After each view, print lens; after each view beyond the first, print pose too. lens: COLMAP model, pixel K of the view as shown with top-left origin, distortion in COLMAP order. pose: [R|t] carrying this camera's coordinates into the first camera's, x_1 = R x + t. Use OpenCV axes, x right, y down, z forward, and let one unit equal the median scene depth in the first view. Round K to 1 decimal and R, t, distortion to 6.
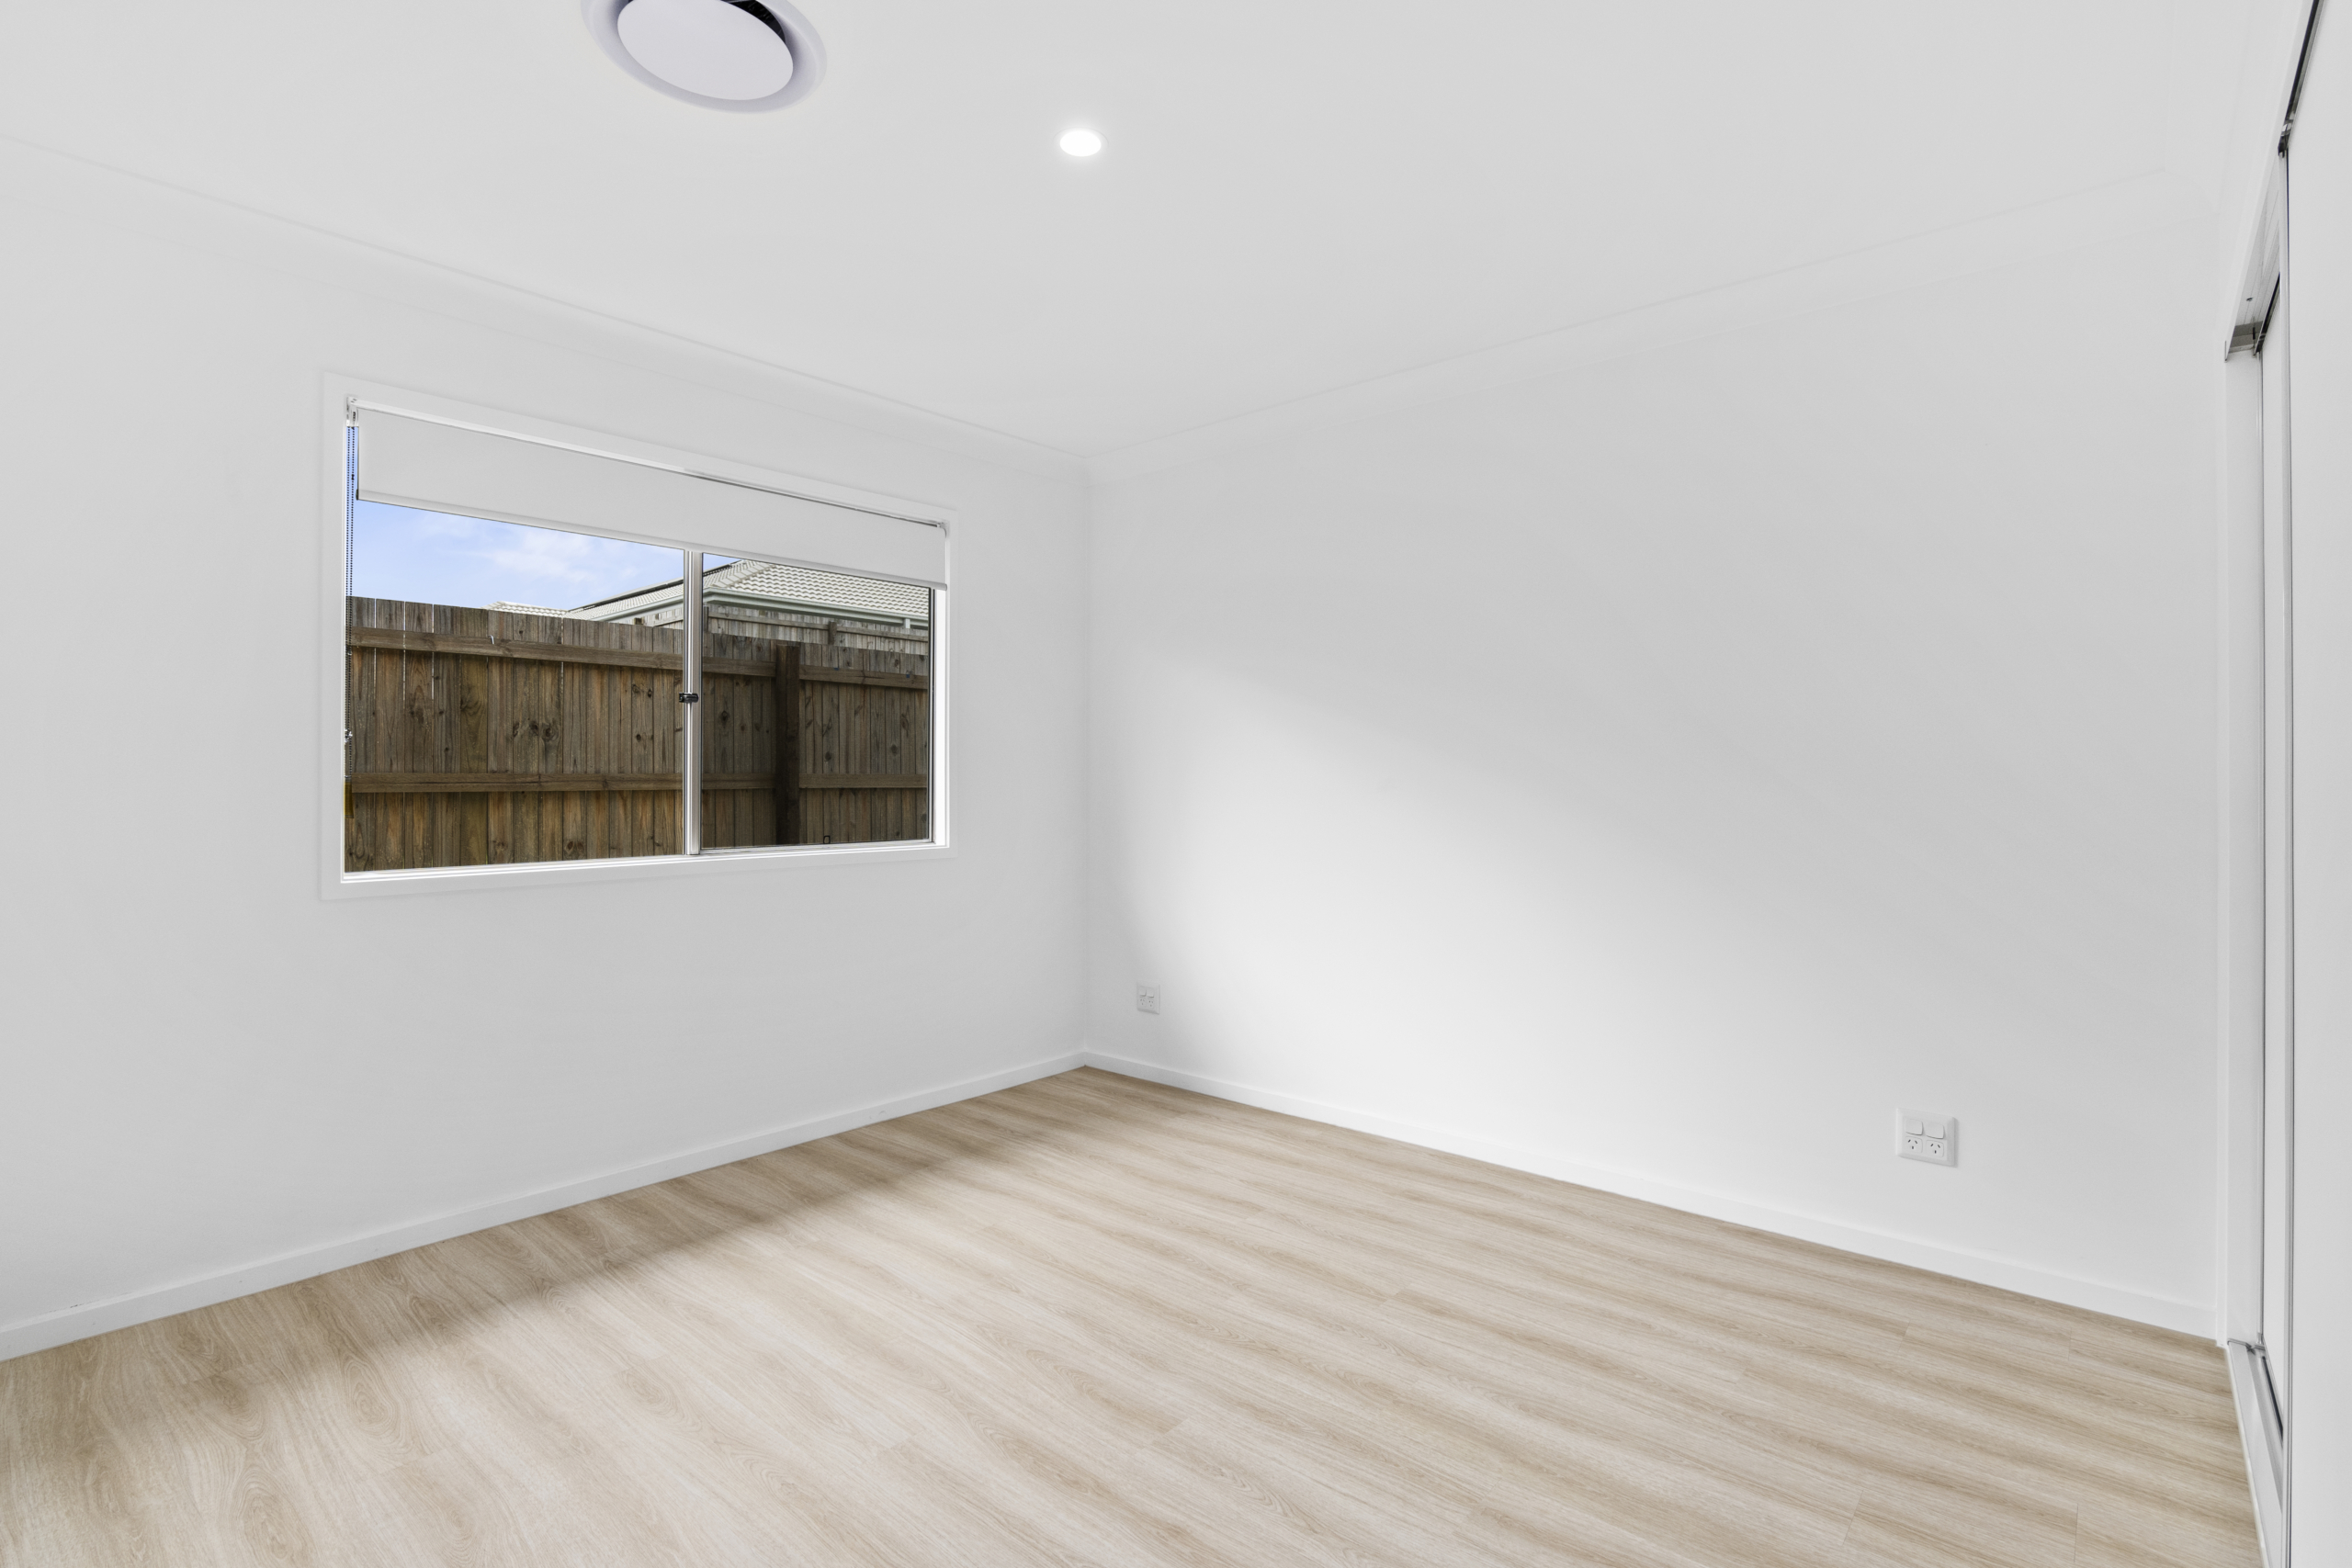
lens RADIAL K [[1092.0, 0, 1180.5], [0, 1092.0, 785.4], [0, 0, 1]] dist [-0.020139, 0.000984]
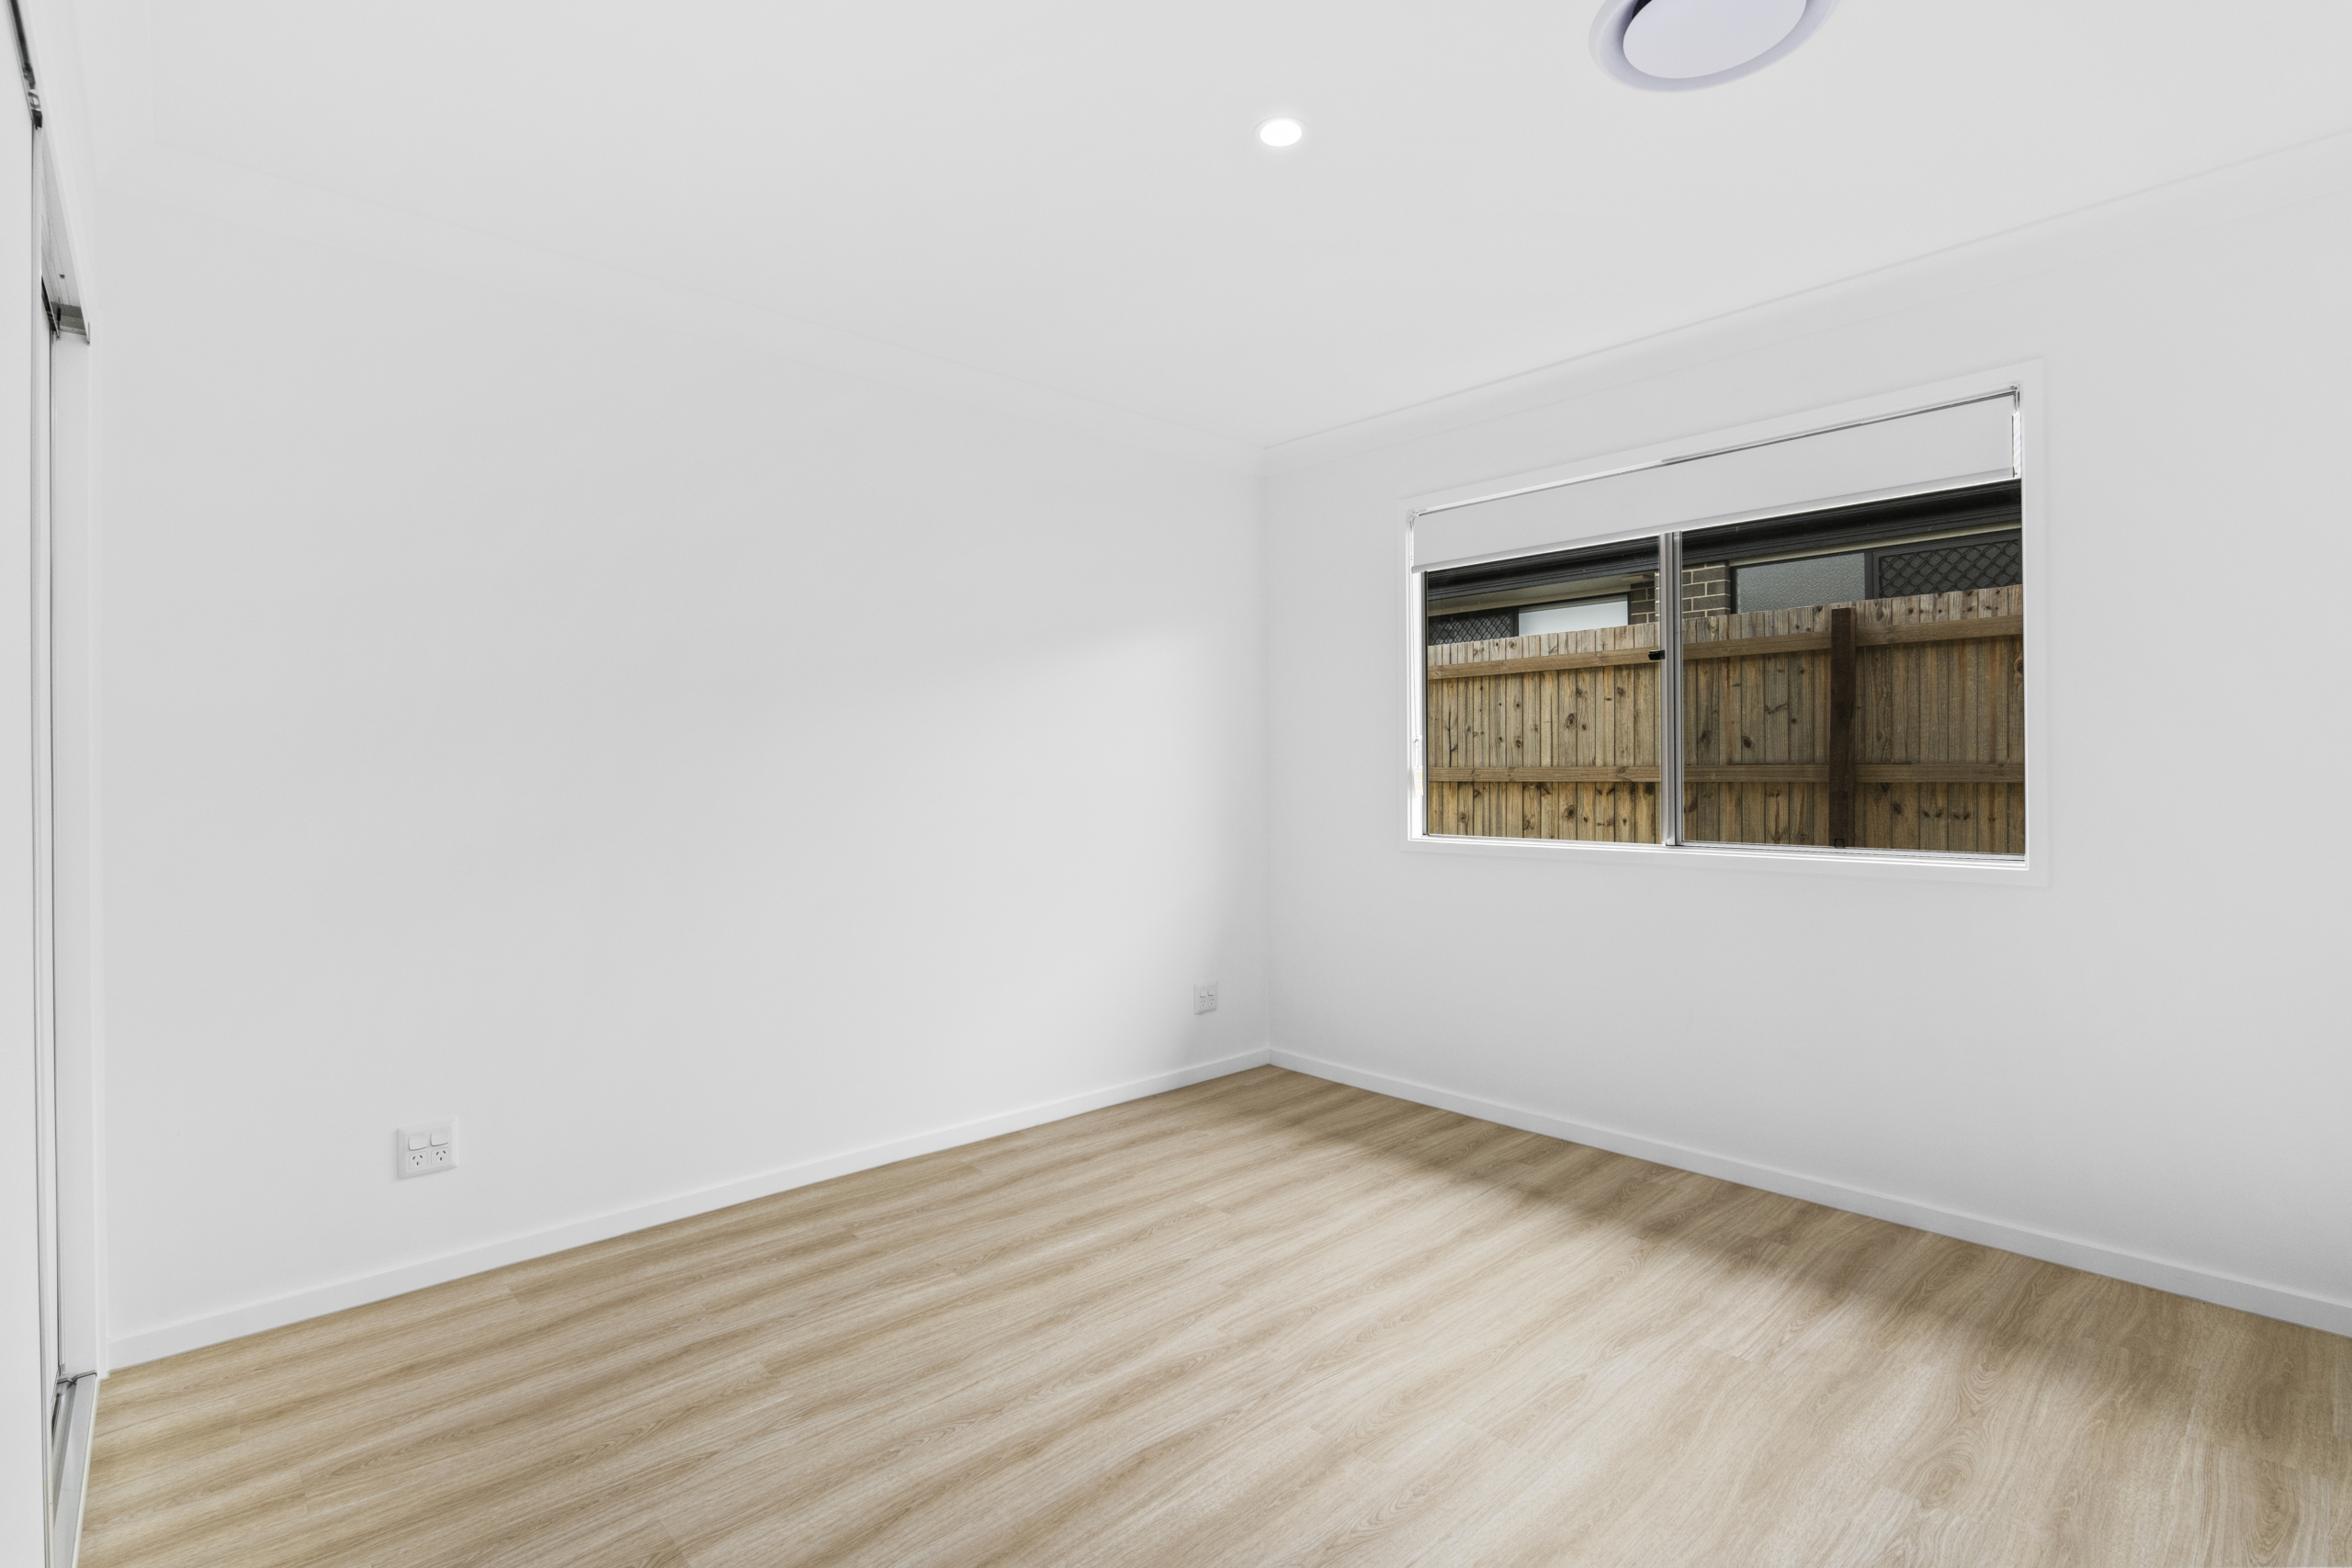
lens RADIAL K [[1092.0, 0, 1180.5], [0, 1092.0, 785.4], [0, 0, 1]] dist [-0.020139, 0.000984]
pose [[-0.091919, 0.008207, -0.995733, 0.513157], [0.003781, 0.999962, 0.007892, -0.000979], [0.995759, -0.003040, -0.091946, 0.566080]]
